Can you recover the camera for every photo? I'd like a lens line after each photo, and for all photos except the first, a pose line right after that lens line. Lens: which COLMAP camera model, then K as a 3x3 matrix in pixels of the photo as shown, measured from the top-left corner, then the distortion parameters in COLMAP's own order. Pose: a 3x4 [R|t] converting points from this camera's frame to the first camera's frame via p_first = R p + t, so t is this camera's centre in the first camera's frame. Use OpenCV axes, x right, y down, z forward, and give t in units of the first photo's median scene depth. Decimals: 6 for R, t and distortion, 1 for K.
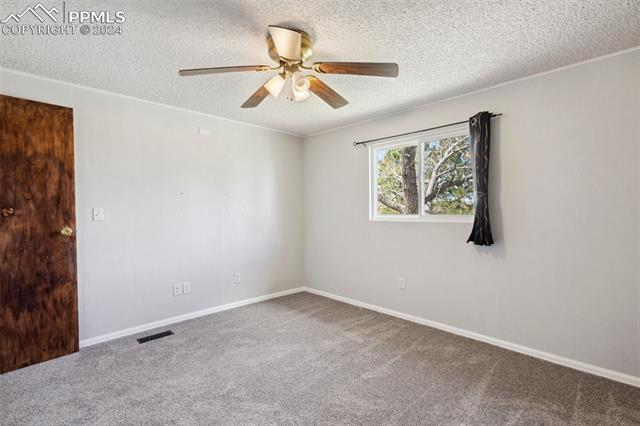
lens RADIAL K [[294.7, 0, 315.9], [0, 294.7, 215.4], [0, 0, 1]] dist [-0.002113, 0.001719]
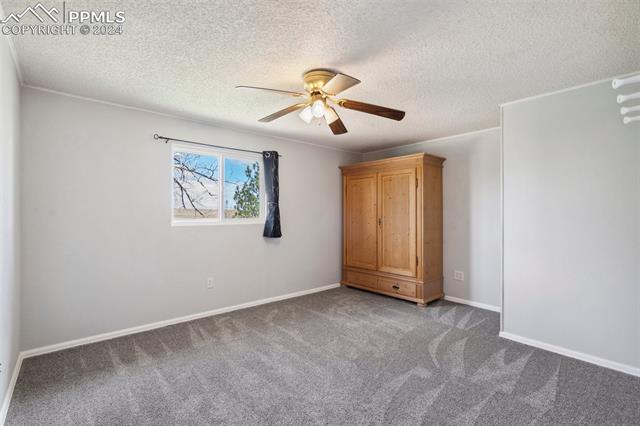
lens RADIAL K [[294.7, 0, 313.2], [0, 294.7, 213.7], [0, 0, 1]] dist [-0.002113, 0.001719]
pose [[0.068212, 0.002438, 0.997668, -0.857736], [0.016022, 0.999865, -0.003539, -0.013557], [-0.997542, 0.016226, 0.068164, 0.623896]]
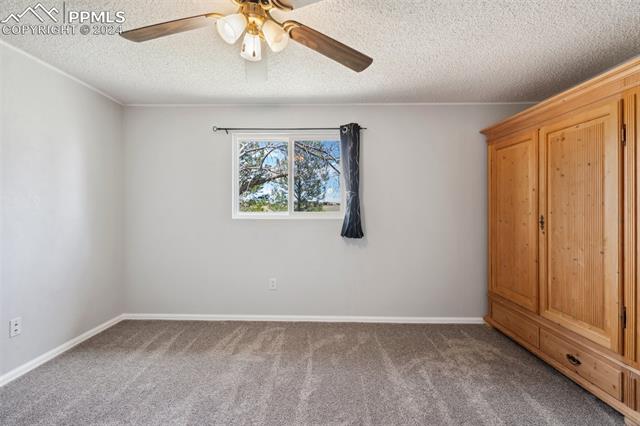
lens RADIAL K [[294.7, 0, 314.9], [0, 294.7, 206.7], [0, 0, 1]] dist [-0.002113, 0.001719]
pose [[0.716372, 0.004722, 0.697703, -0.316229], [0.007081, 0.999876, -0.014038, -0.005941], [-0.697683, 0.014997, 0.716250, 0.249382]]
